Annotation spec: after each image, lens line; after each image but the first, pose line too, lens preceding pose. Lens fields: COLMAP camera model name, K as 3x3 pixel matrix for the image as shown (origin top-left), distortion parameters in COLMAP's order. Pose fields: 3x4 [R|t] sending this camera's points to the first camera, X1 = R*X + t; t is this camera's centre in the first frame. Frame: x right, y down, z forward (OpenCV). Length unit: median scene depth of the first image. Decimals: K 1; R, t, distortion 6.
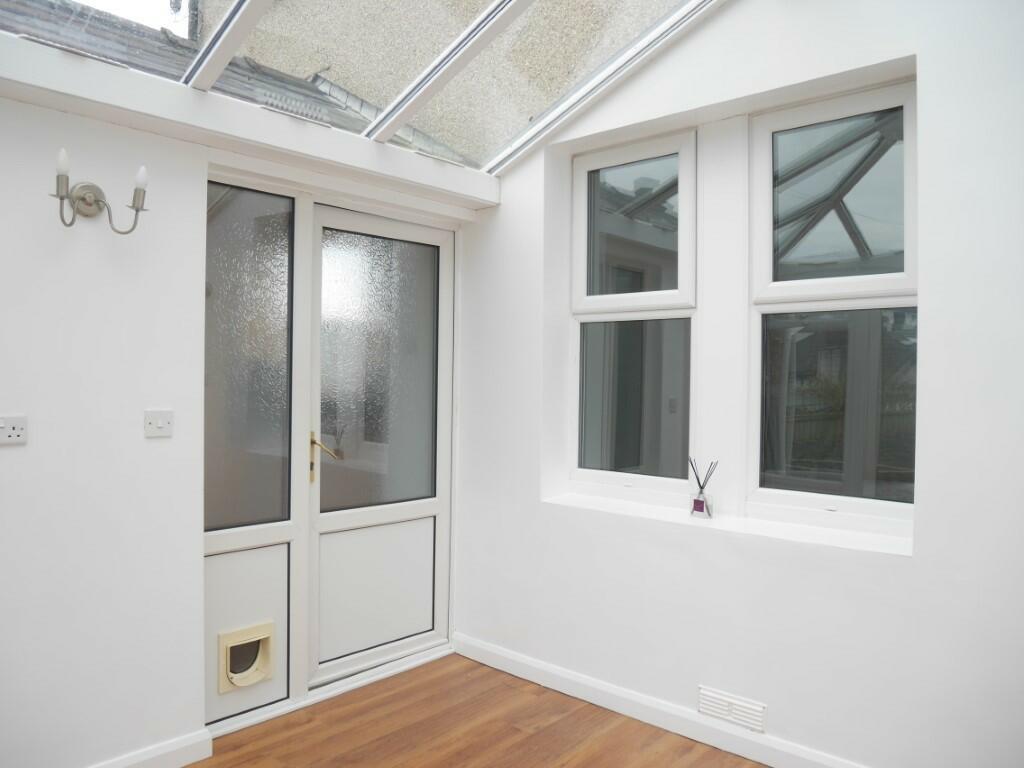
lens RADIAL K [[740.0, 0, 512.0], [0, 740.0, 384.0], [0, 0, 1]] dist [-0.057632, -0.001936]
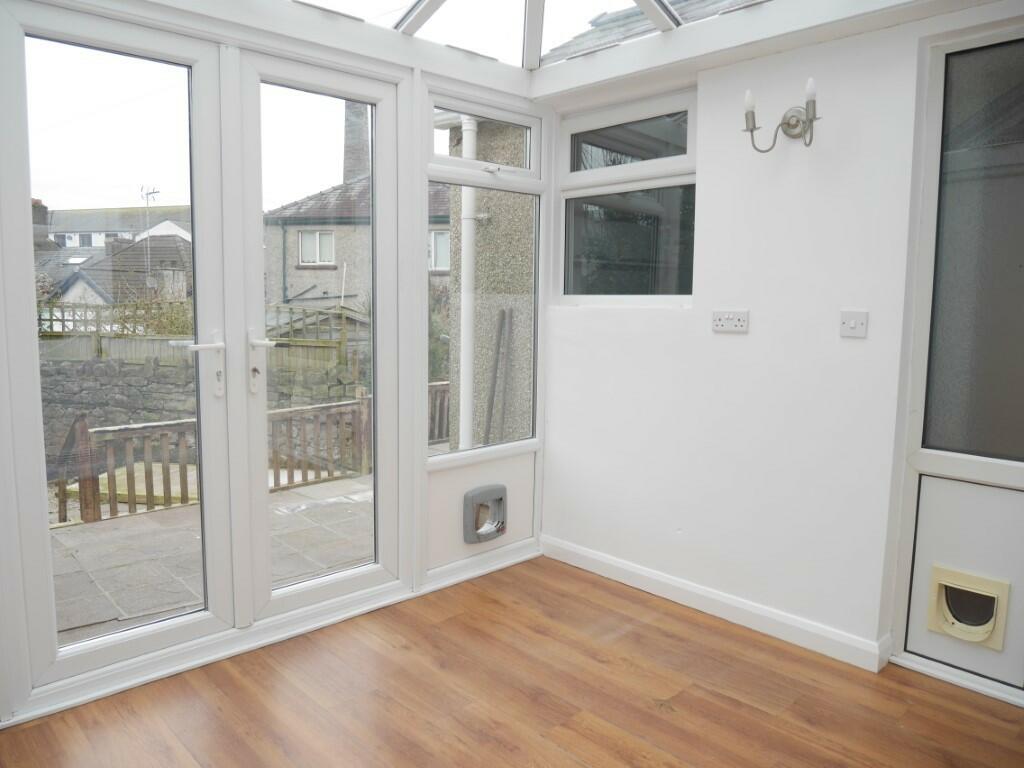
lens RADIAL K [[747.2, 0, 488.2], [0, 747.2, 368.4], [0, 0, 1]] dist [-0.003035, -0.001993]
pose [[-0.099299, 0.092106, -0.990786, 0.648024], [-0.007644, 0.995607, 0.093321, 0.023997], [0.995028, 0.016841, -0.098159, 0.636362]]
